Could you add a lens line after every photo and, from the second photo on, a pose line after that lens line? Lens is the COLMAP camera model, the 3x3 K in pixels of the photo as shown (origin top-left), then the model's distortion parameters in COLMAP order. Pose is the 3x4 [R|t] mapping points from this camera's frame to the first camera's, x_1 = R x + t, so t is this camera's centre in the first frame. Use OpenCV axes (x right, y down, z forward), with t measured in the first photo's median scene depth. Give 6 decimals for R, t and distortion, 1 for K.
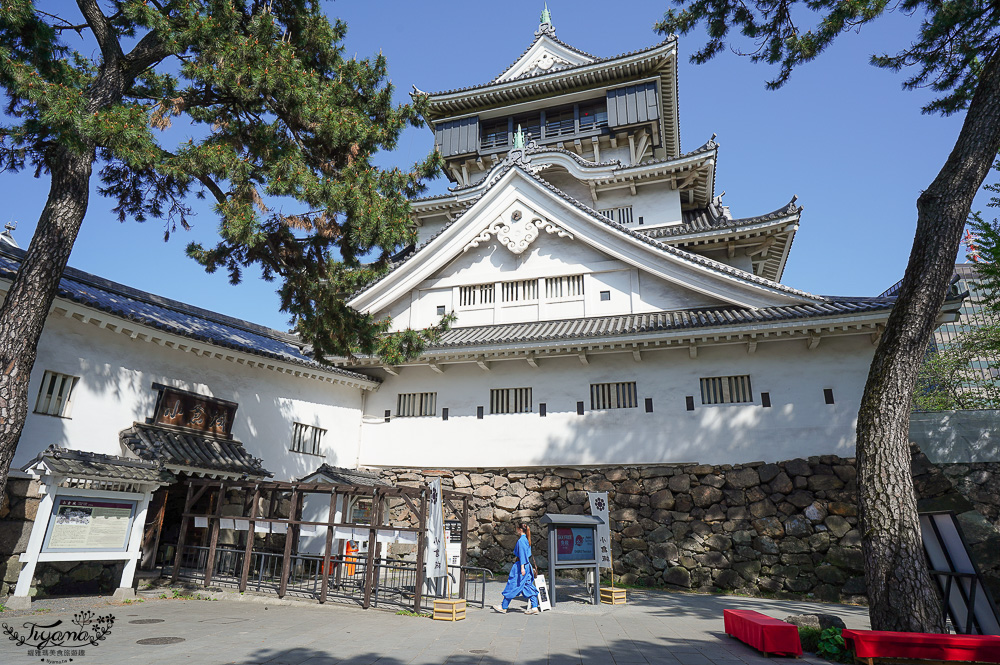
lens RADIAL K [[578.1, 0, 498.1], [0, 578.1, 329.2], [0, 0, 1]] dist [0.011804, -0.001926]
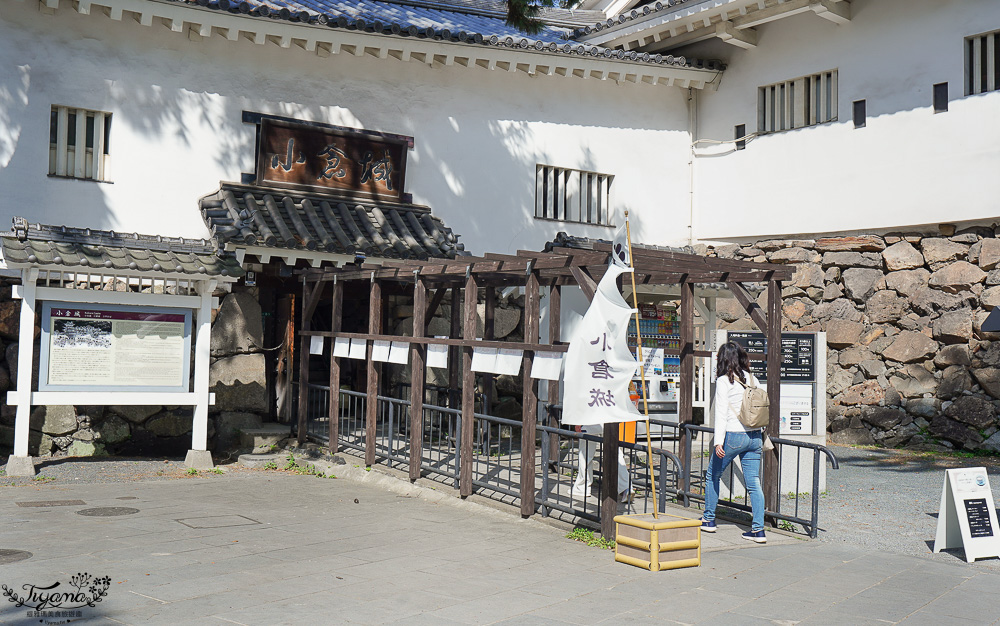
lens RADIAL K [[992.1, 0, 499.5], [0, 992.1, 317.0], [0, 0, 1]] dist [0.001527, 0.000000]
pose [[0.840425, -0.031251, -0.541026, 0.114294], [0.180823, 0.957293, 0.225593, 0.101251], [0.510870, -0.287424, 0.810184, 0.267486]]
